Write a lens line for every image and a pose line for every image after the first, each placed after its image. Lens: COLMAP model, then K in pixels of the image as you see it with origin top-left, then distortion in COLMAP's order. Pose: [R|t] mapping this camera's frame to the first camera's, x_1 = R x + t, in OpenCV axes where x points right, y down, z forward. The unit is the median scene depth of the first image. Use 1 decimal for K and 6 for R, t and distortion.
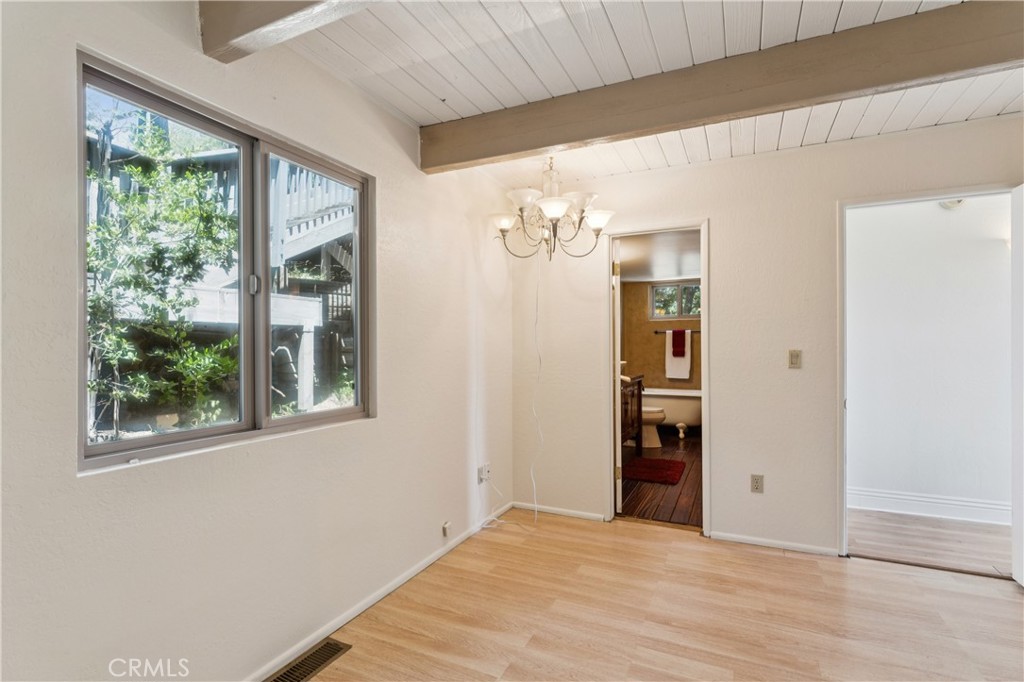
lens RADIAL K [[476.3, 0, 518.8], [0, 476.3, 350.8], [0, 0, 1]] dist [-0.004830, 0.001722]
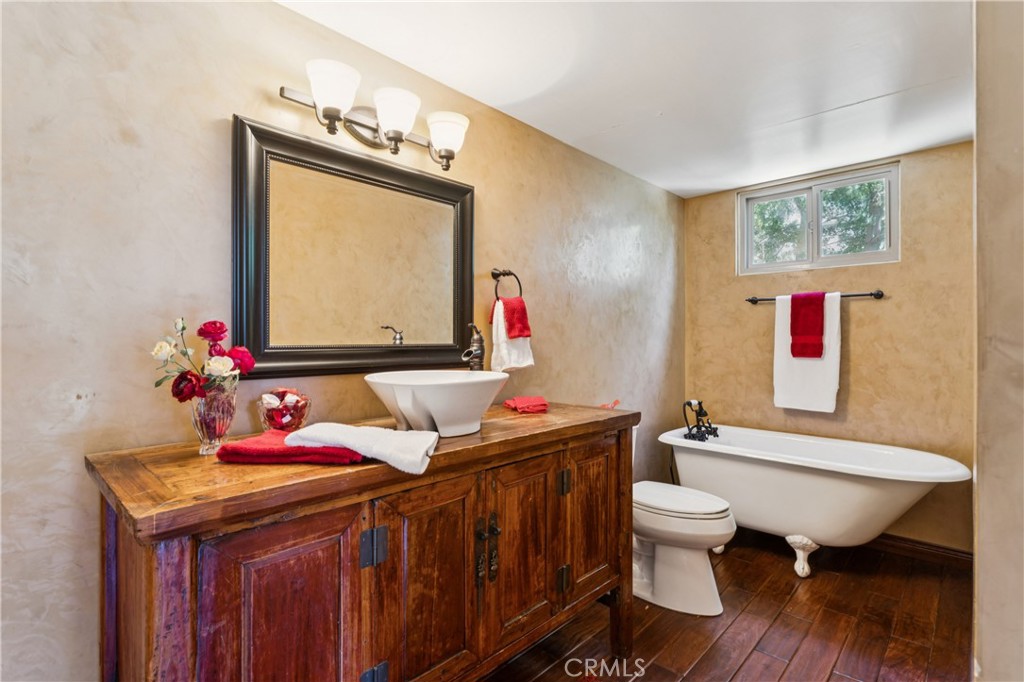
lens RADIAL K [[476.3, 0, 510.6], [0, 476.3, 338.5], [0, 0, 1]] dist [-0.004830, 0.001722]
pose [[0.940814, 0.007555, -0.338840, 0.230669], [-0.009053, 0.999955, -0.002839, -0.000884], [0.338804, 0.005739, 0.940840, 0.520397]]
